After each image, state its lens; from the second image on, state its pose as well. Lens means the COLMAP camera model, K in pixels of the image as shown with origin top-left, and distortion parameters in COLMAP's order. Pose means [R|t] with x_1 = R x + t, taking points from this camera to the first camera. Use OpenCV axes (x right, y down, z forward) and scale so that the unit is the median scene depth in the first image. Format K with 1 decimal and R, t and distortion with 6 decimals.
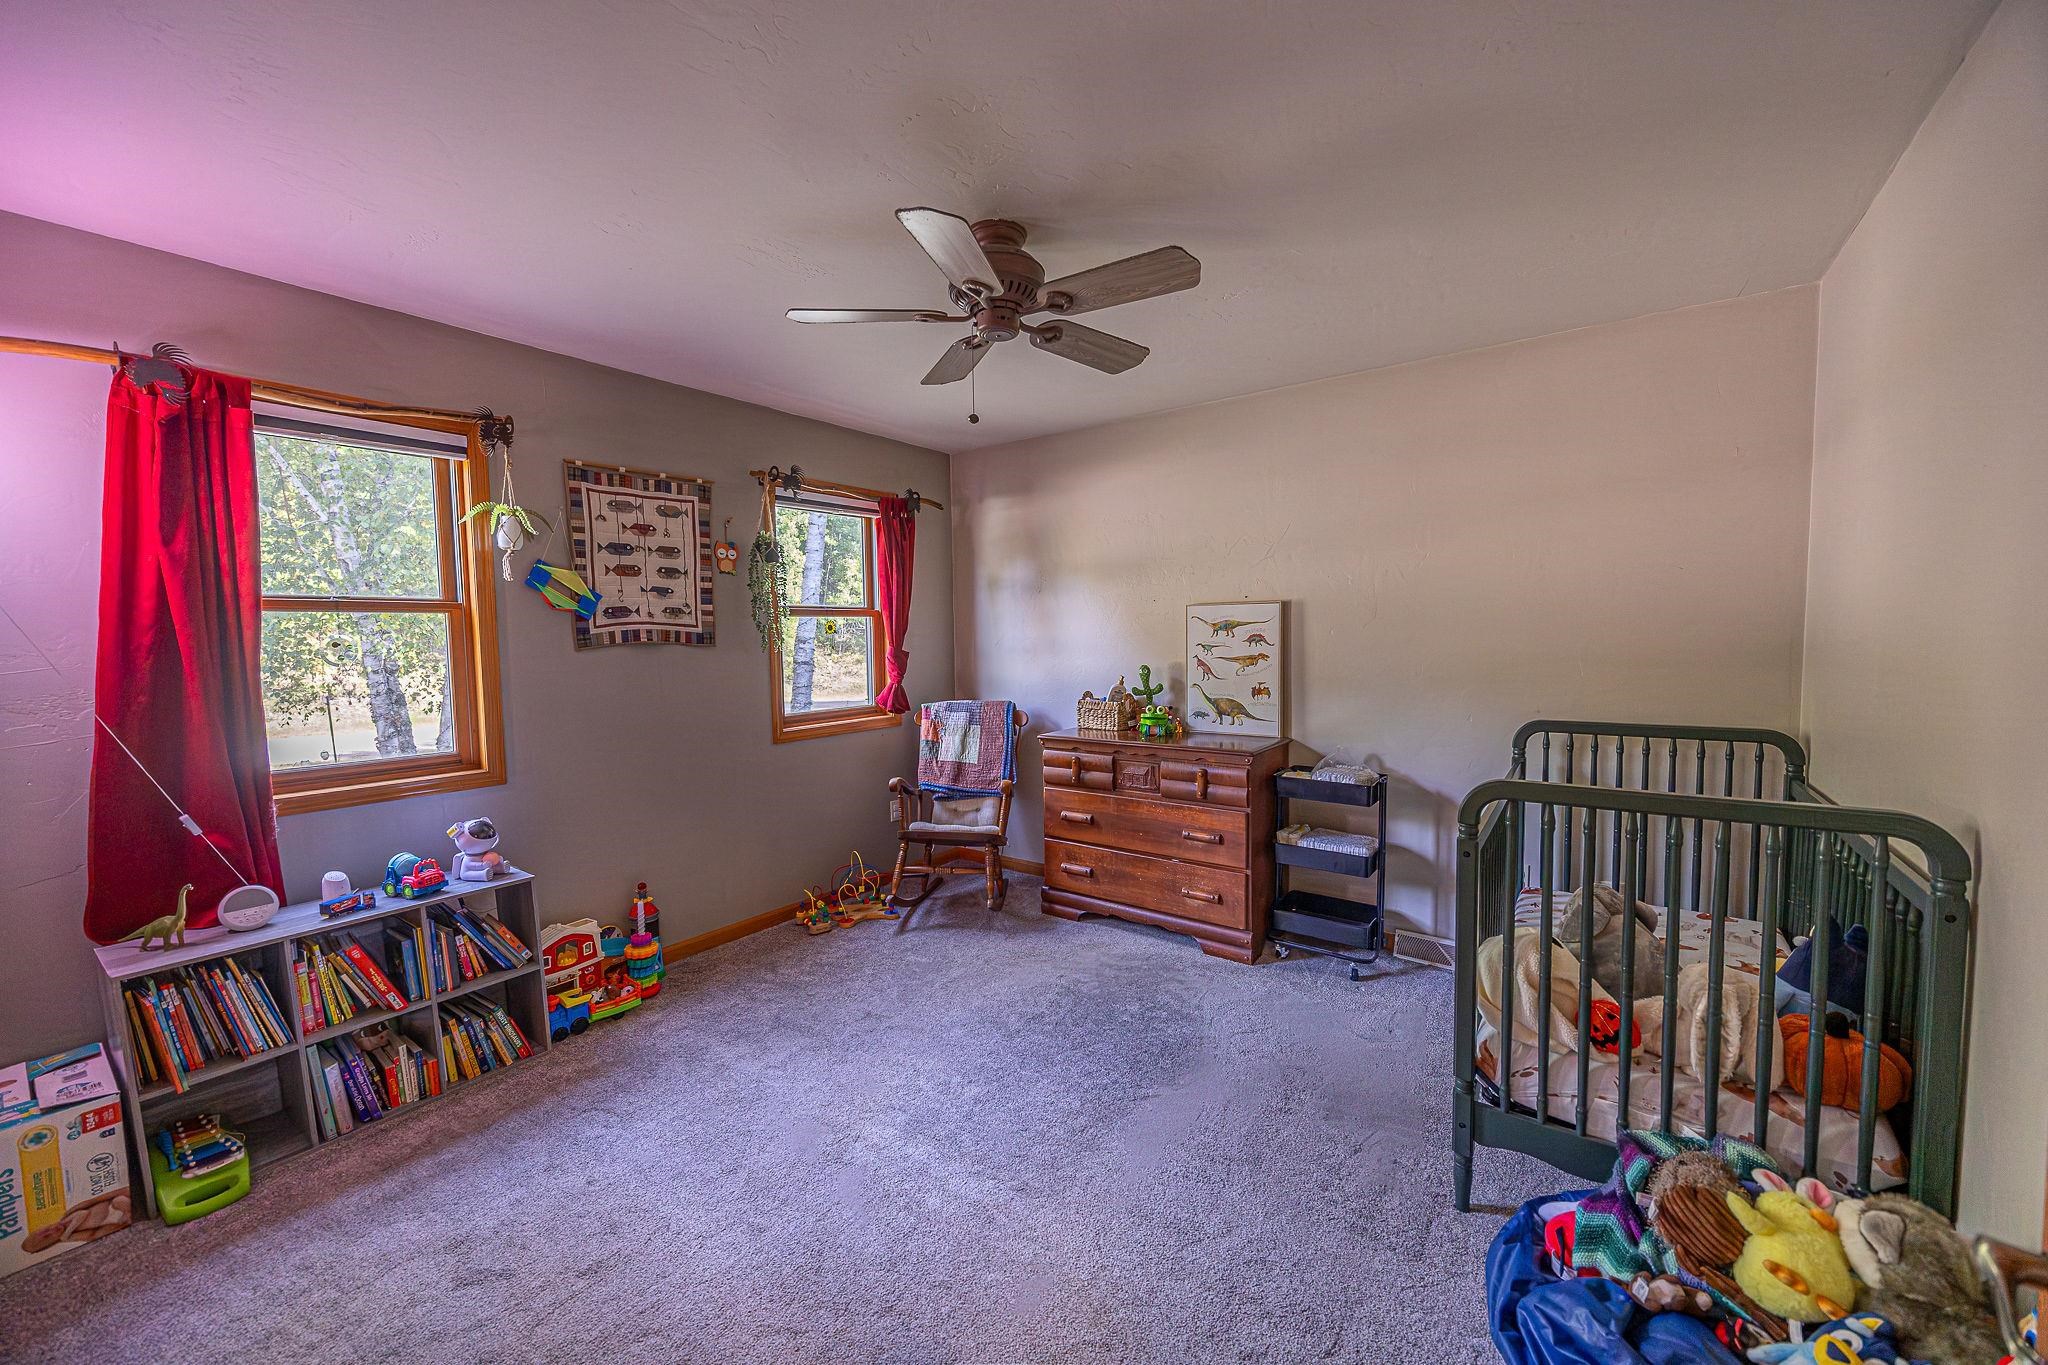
lens RADIAL K [[776.9, 0, 1018.1], [0, 776.9, 685.8], [0, 0, 1]] dist [-0.000545, -0.000043]
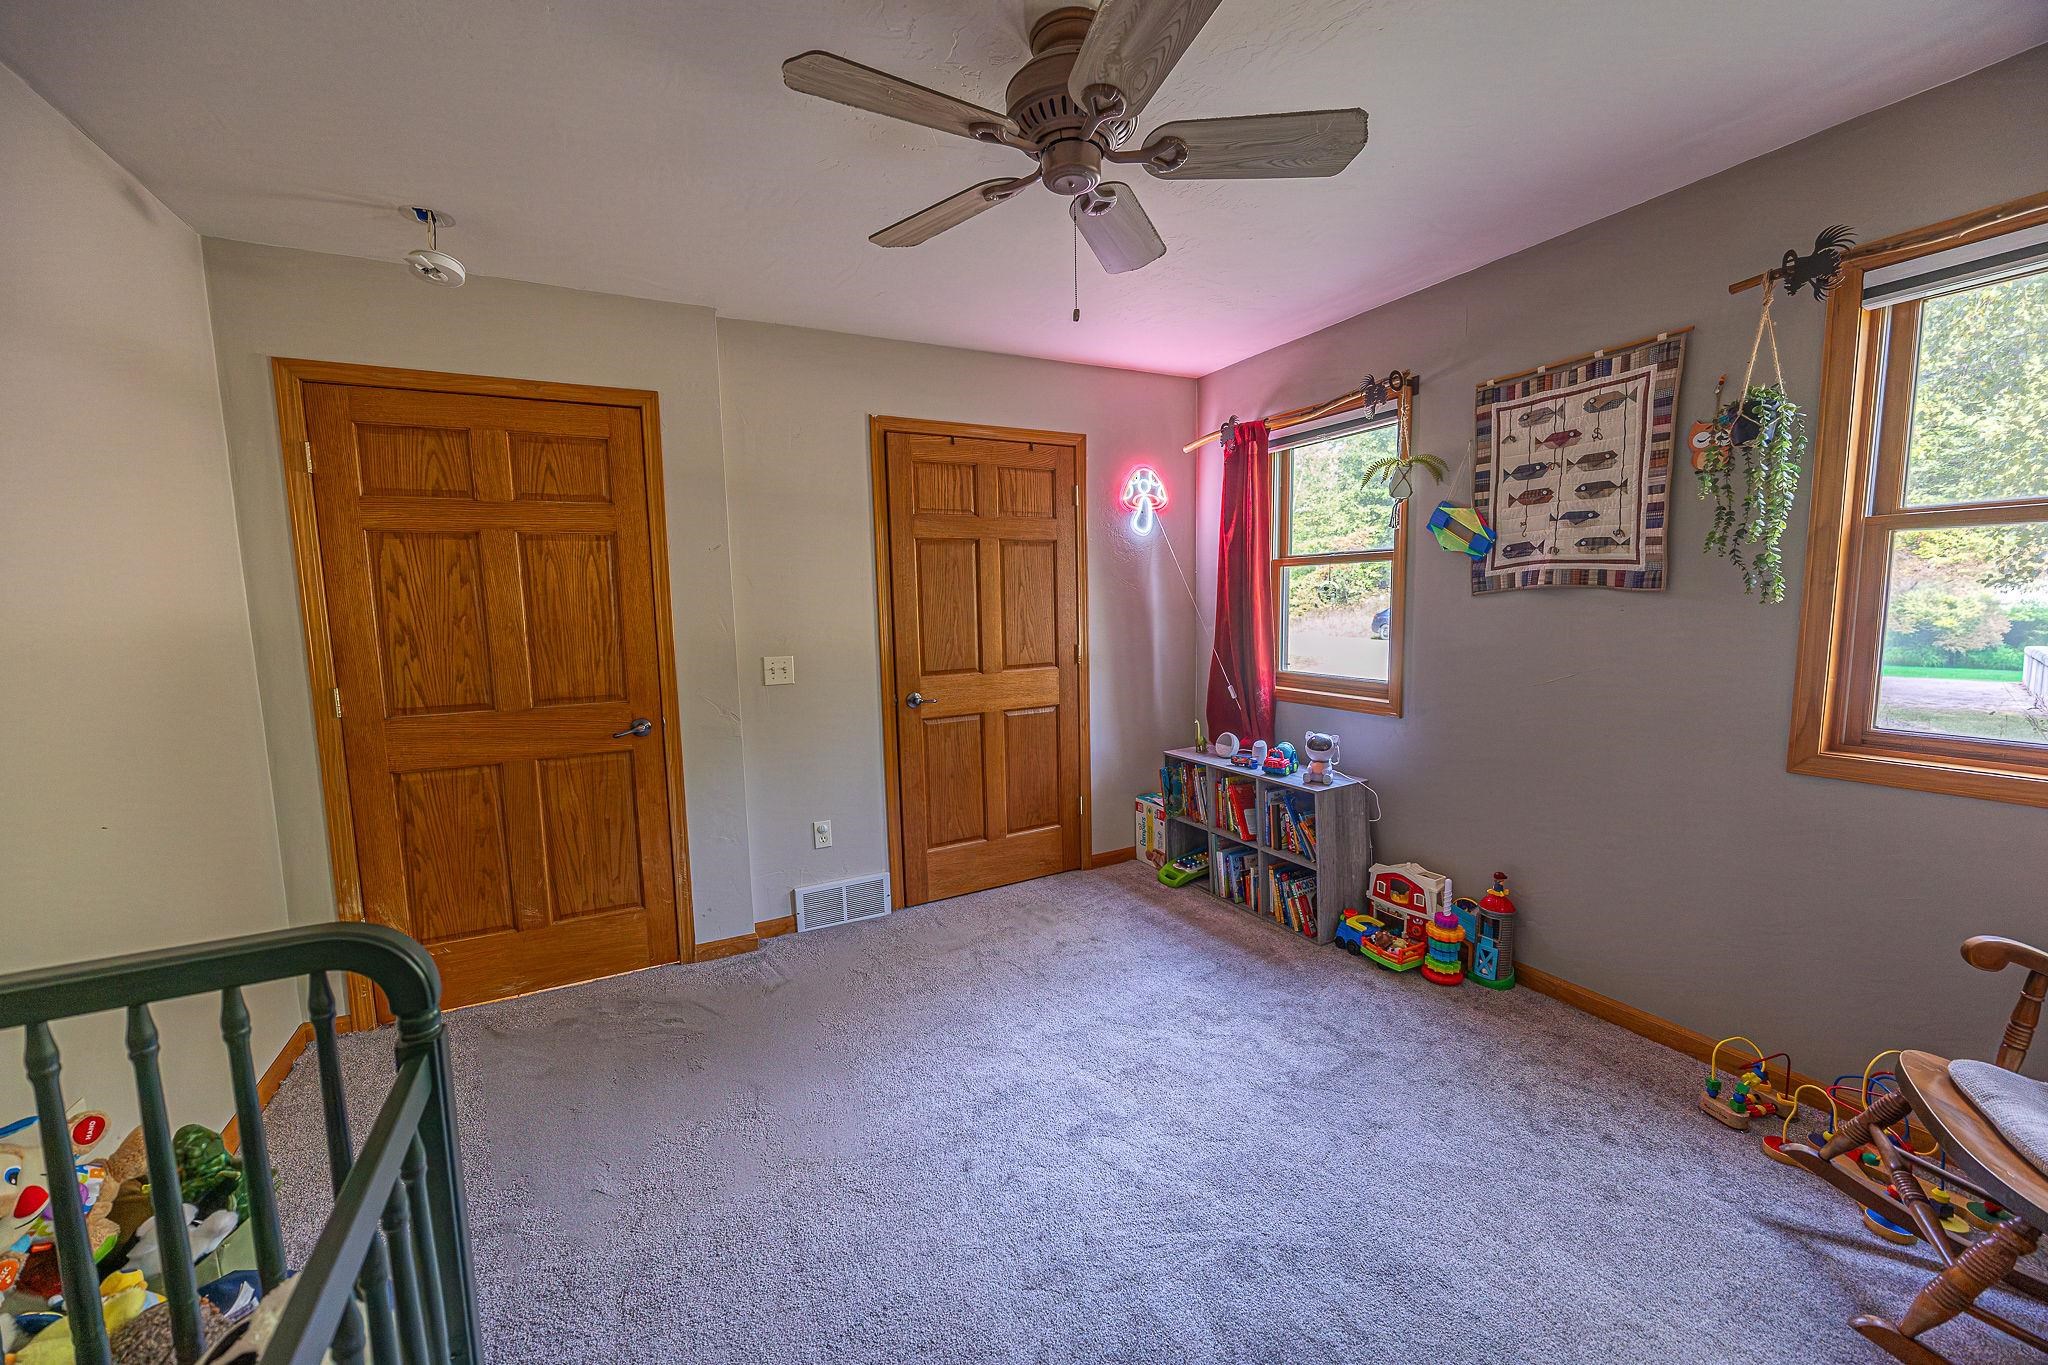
lens RADIAL K [[776.9, 0, 1018.1], [0, 776.9, 685.8], [0, 0, 1]] dist [-0.000545, -0.000043]
pose [[-0.432898, 0.130803, -0.891903, 0.479203], [-0.027115, 0.987079, 0.157922, -0.067446], [0.901035, 0.092548, -0.423758, 0.877824]]
